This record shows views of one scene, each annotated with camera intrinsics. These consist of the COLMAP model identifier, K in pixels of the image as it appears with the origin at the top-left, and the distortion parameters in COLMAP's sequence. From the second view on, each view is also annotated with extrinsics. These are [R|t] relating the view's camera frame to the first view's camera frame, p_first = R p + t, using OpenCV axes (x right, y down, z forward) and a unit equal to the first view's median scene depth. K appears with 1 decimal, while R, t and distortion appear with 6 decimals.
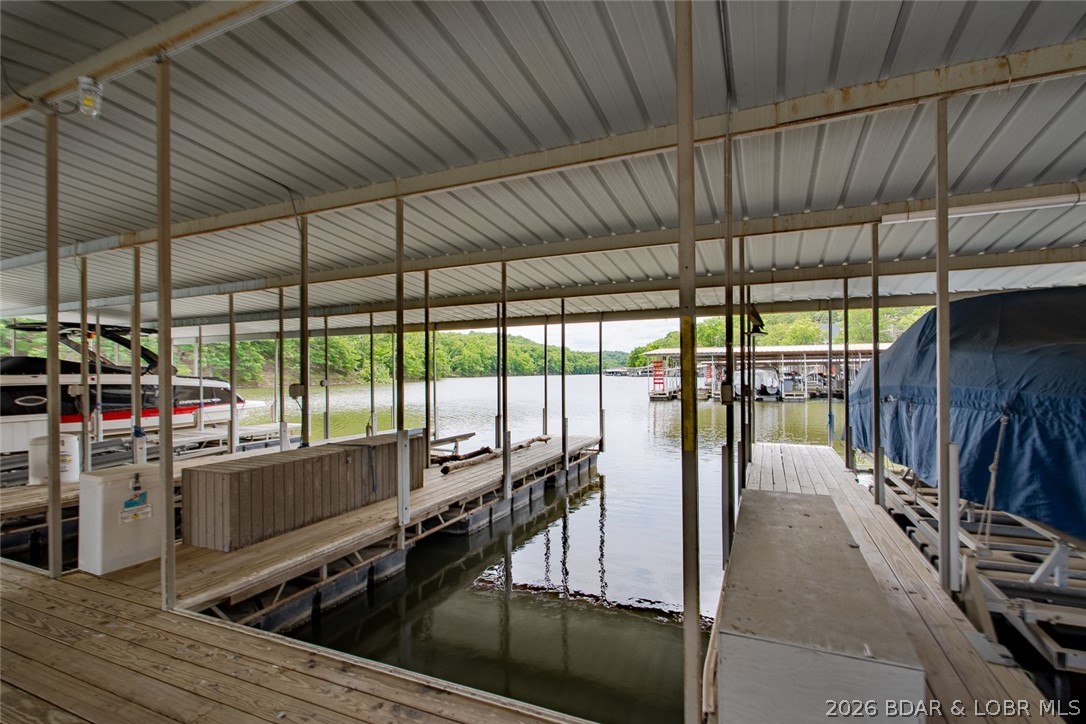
lens RADIAL K [[497.5, 0, 547.5], [0, 497.5, 366.6], [0, 0, 1]] dist [-0.002258, -0.000063]
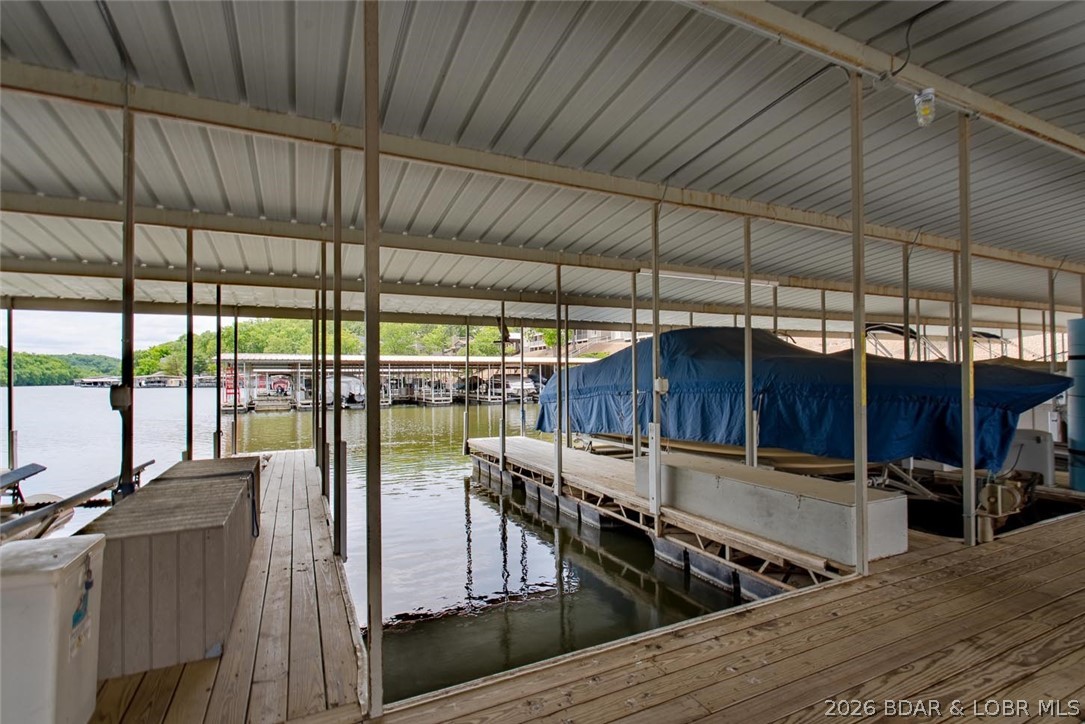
lens RADIAL K [[510.7, 0, 528.6], [0, 510.7, 362.8], [0, 0, 1]] dist [-0.006074, 0.000033]
pose [[0.667395, 0.024366, 0.744305, -0.466955], [-0.004736, 0.999583, -0.028477, 0.016295], [-0.744689, 0.015480, 0.667232, 0.158827]]
